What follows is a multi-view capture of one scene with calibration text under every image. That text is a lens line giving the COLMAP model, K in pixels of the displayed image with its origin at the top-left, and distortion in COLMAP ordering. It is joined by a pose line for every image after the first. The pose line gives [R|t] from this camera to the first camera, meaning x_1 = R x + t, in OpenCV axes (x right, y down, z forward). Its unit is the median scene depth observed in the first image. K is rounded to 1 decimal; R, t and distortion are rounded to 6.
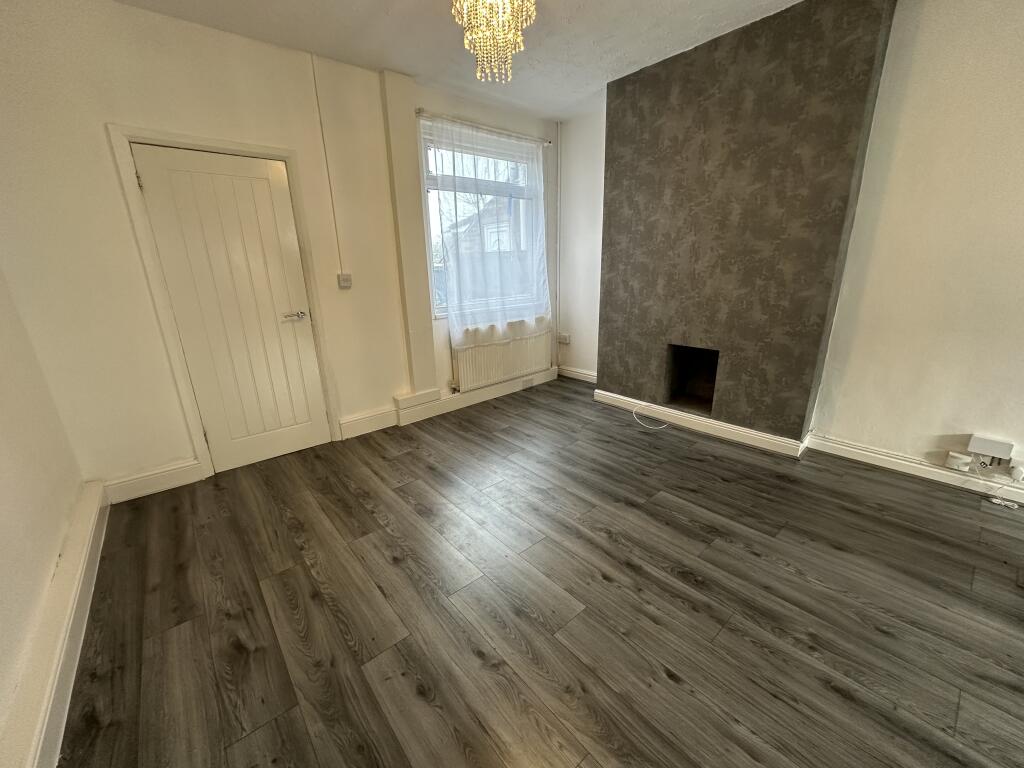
lens RADIAL K [[405.3, 0, 509.3], [0, 405.3, 386.2], [0, 0, 1]] dist [-0.003613, 0.000835]
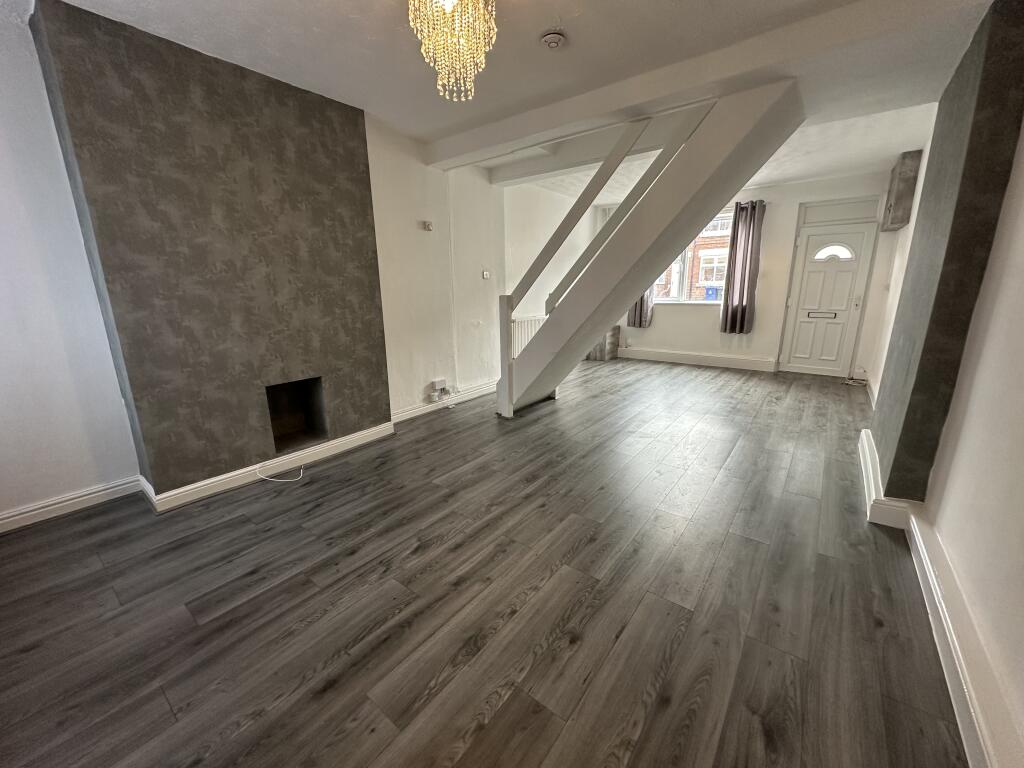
lens RADIAL K [[405.3, 0, 514.1], [0, 405.3, 384.8], [0, 0, 1]] dist [-0.003613, 0.000835]
pose [[-0.211991, -0.198407, 0.956919, -0.642922], [0.302466, 0.917776, 0.257297, -0.198396], [-0.929287, 0.343981, -0.134549, 0.720626]]
